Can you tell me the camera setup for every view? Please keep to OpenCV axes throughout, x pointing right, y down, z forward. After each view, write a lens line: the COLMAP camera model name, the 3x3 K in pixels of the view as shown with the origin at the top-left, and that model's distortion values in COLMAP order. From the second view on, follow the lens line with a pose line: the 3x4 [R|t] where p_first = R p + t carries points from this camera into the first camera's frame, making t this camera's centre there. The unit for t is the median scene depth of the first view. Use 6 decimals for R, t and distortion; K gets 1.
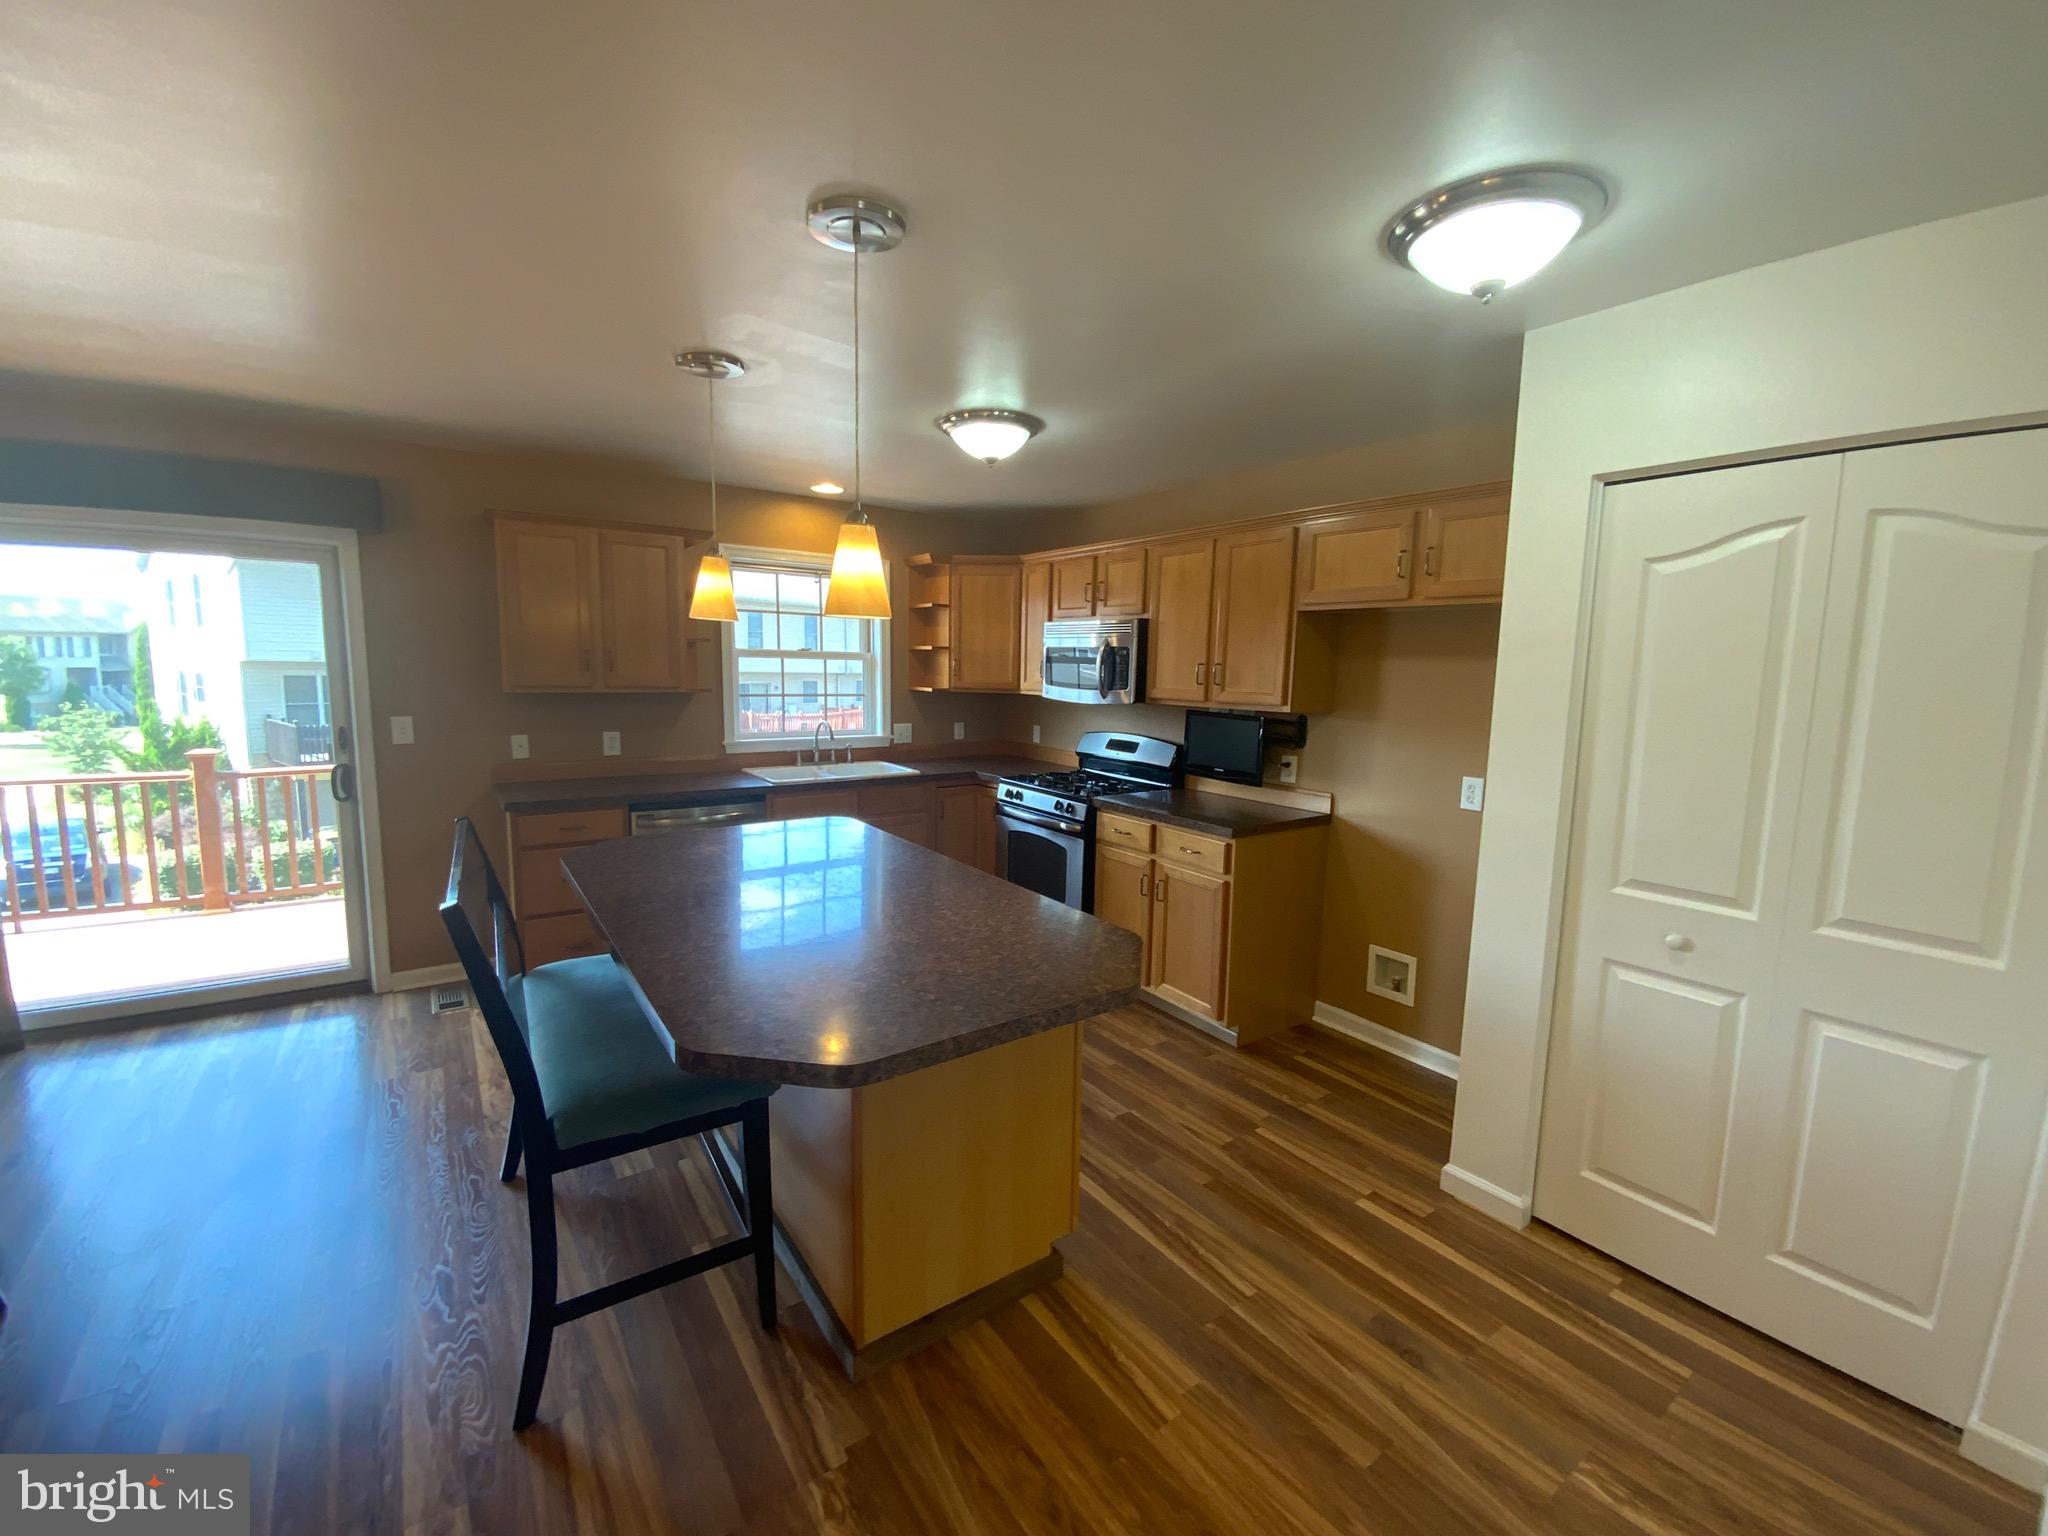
lens RADIAL K [[839.9, 0, 1027.3], [0, 839.9, 768.4], [0, 0, 1]] dist [0.000772, -0.000435]
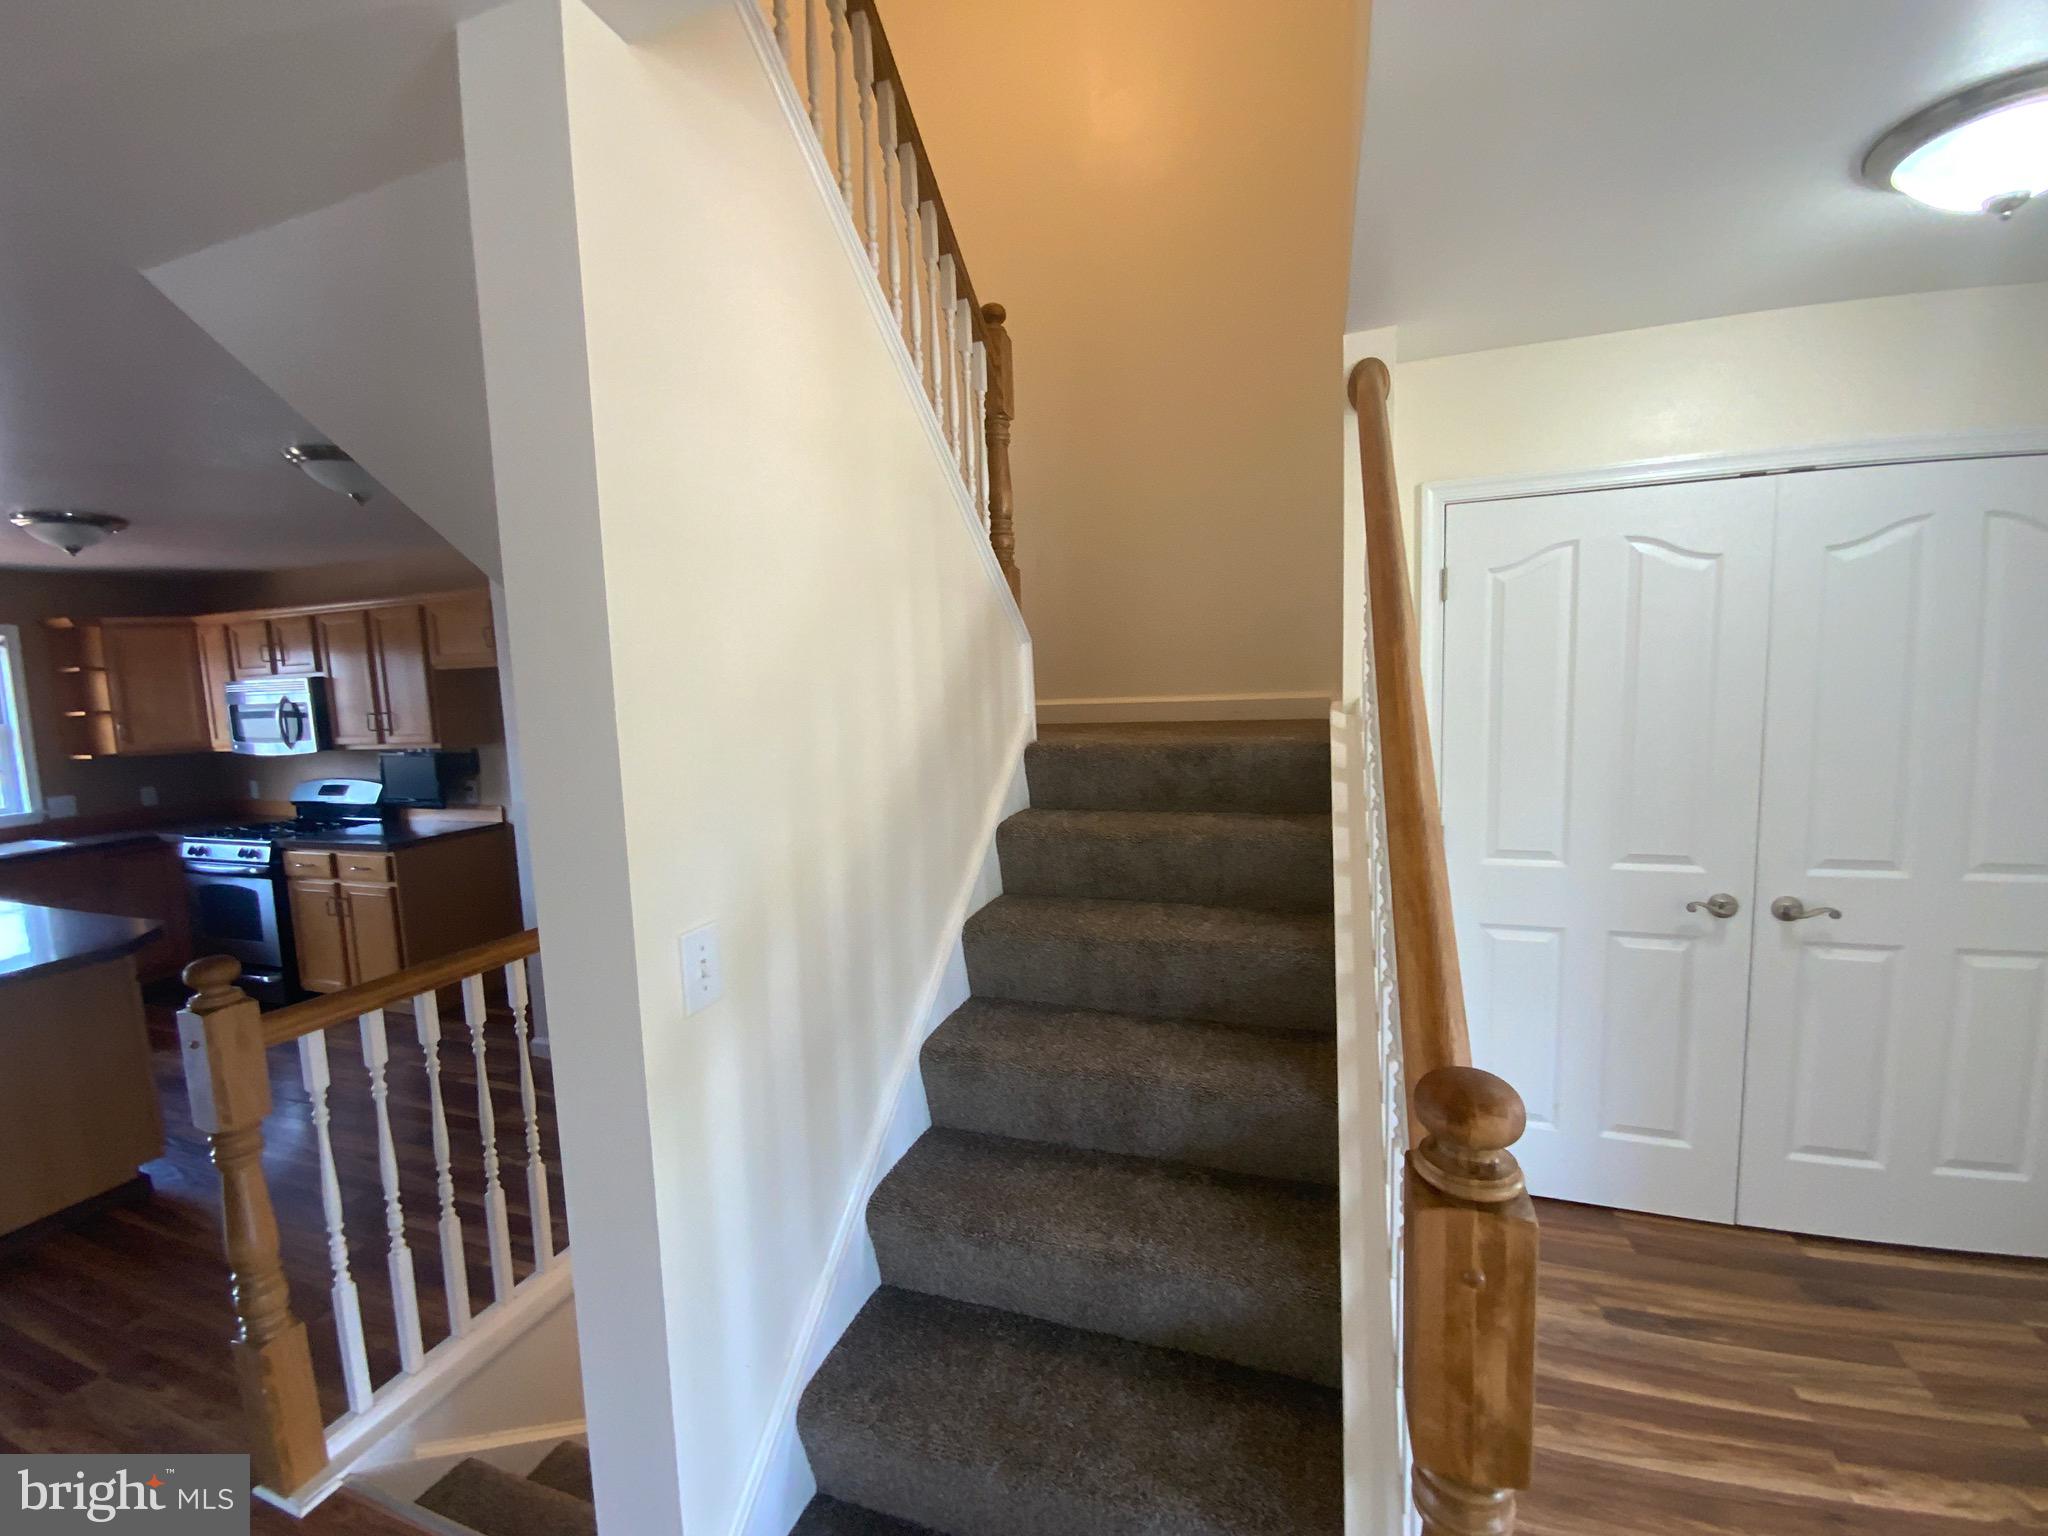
lens RADIAL K [[839.9, 0, 1027.3], [0, 839.9, 768.4], [0, 0, 1]] dist [0.000772, -0.000435]
pose [[0.815978, -0.110217, 0.567479, 0.264030], [0.128174, 0.991717, 0.008312, 0.058250], [-0.563695, 0.065954, 0.823346, -0.476848]]
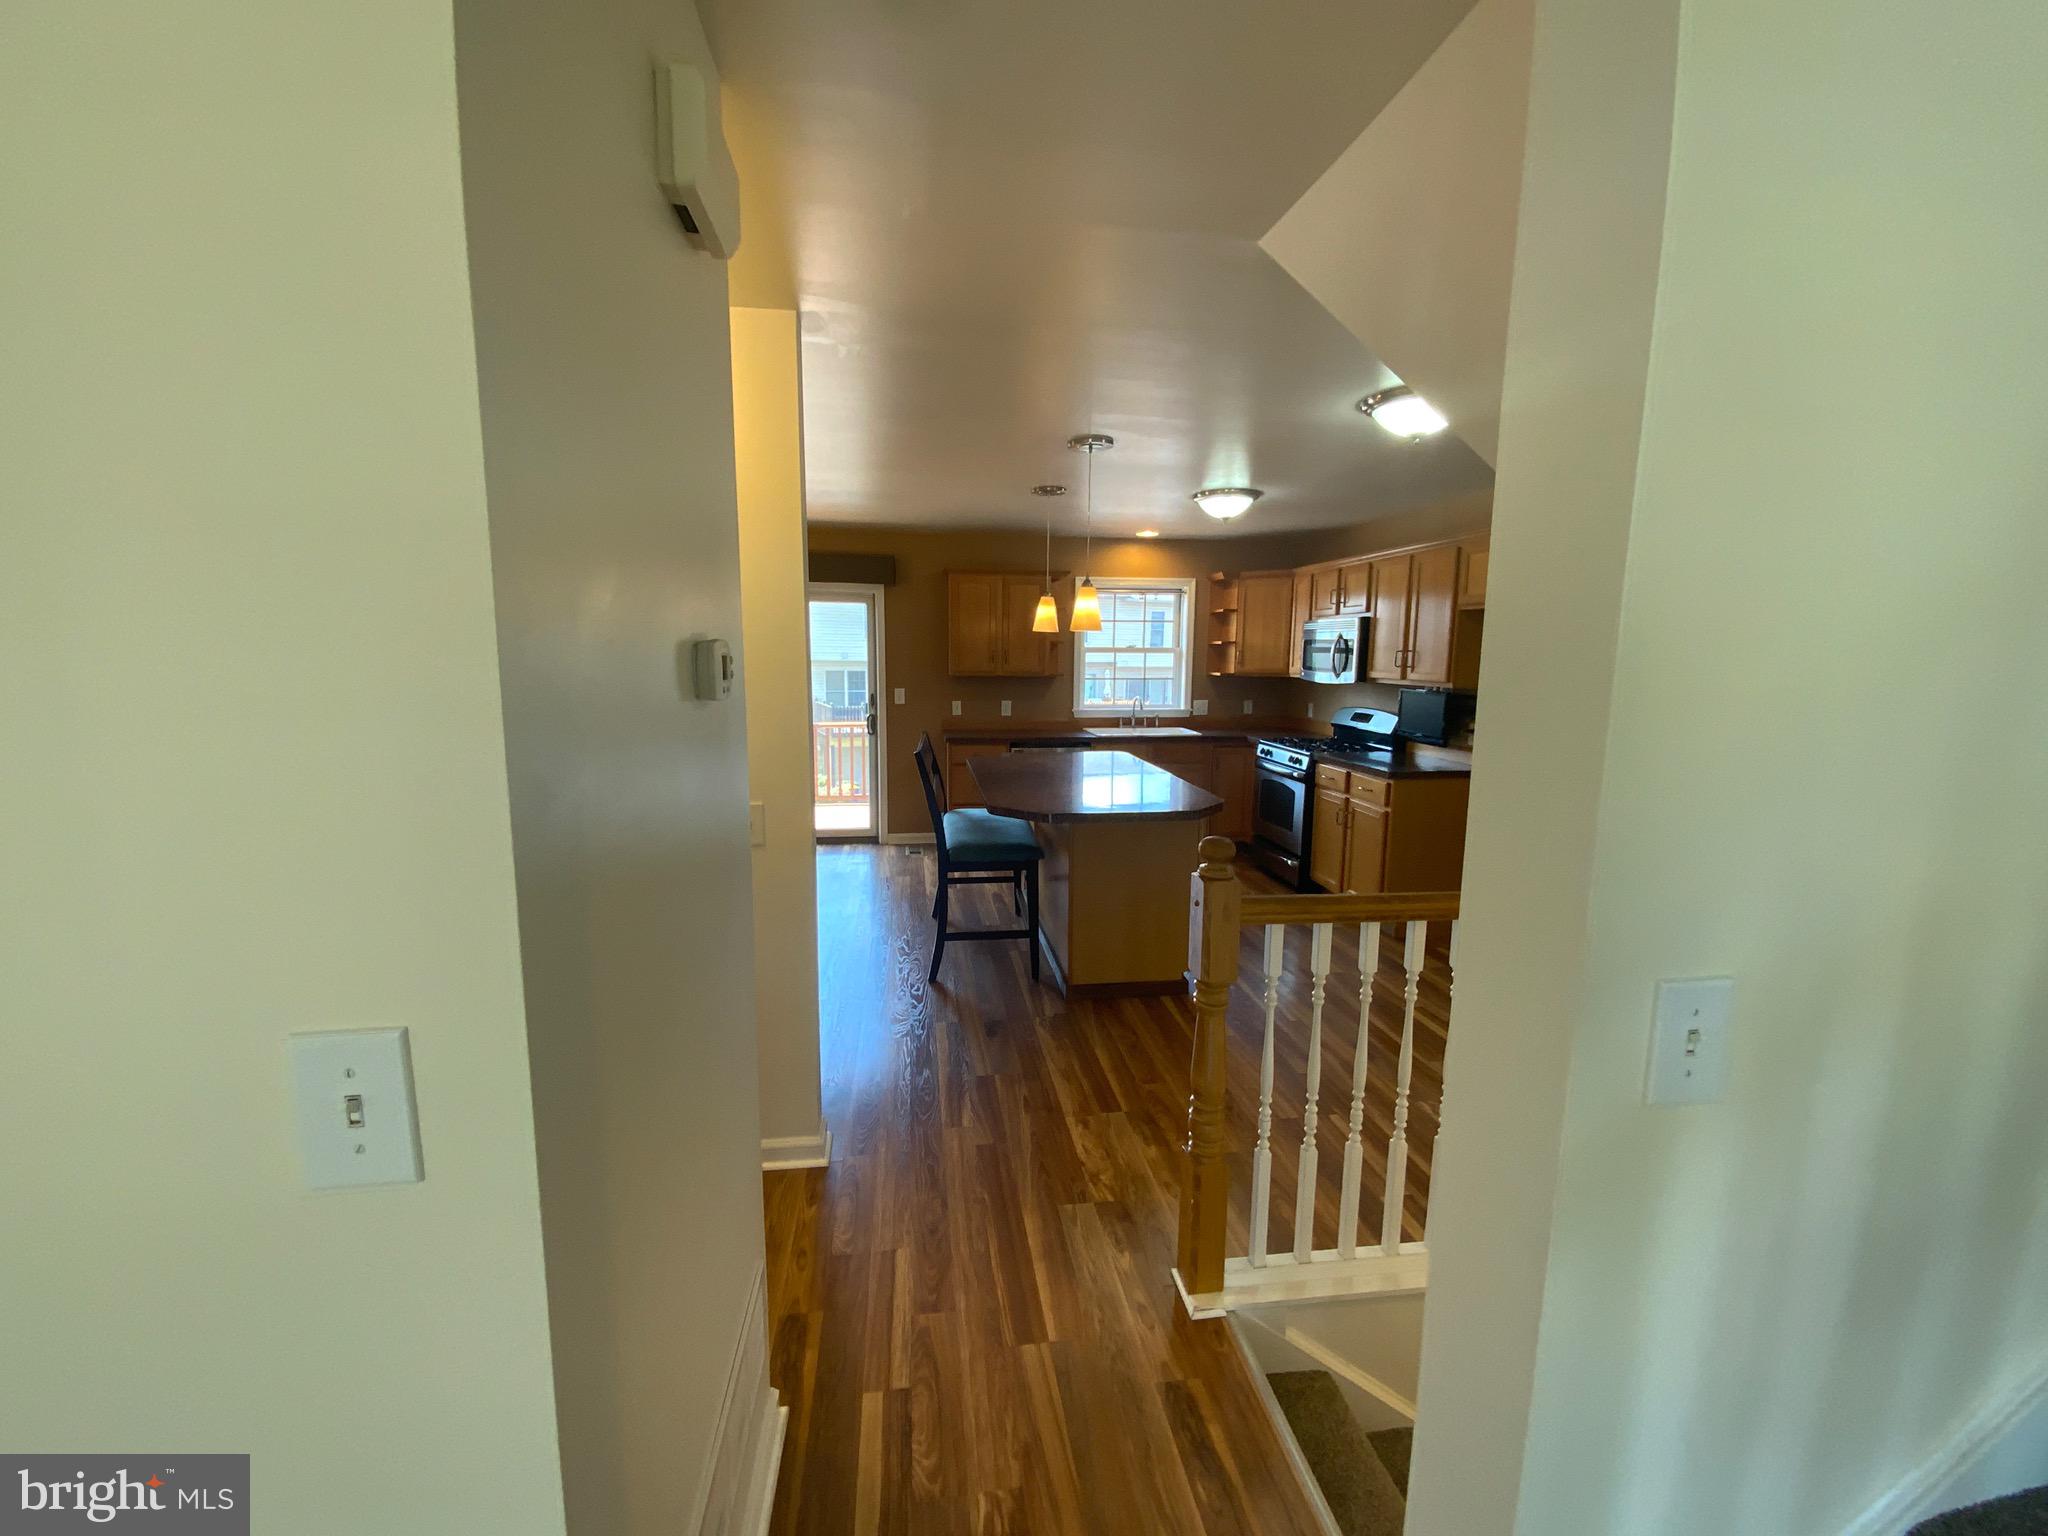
lens RADIAL K [[831.0, 0, 1001.5], [0, 831.0, 770.5], [0, 0, 1]] dist [0.013114, -0.000138]
pose [[0.872879, 0.053568, -0.484988, 0.284935], [-0.048851, 0.998556, 0.022372, 0.056928], [0.485486, 0.004164, 0.874235, -0.402996]]
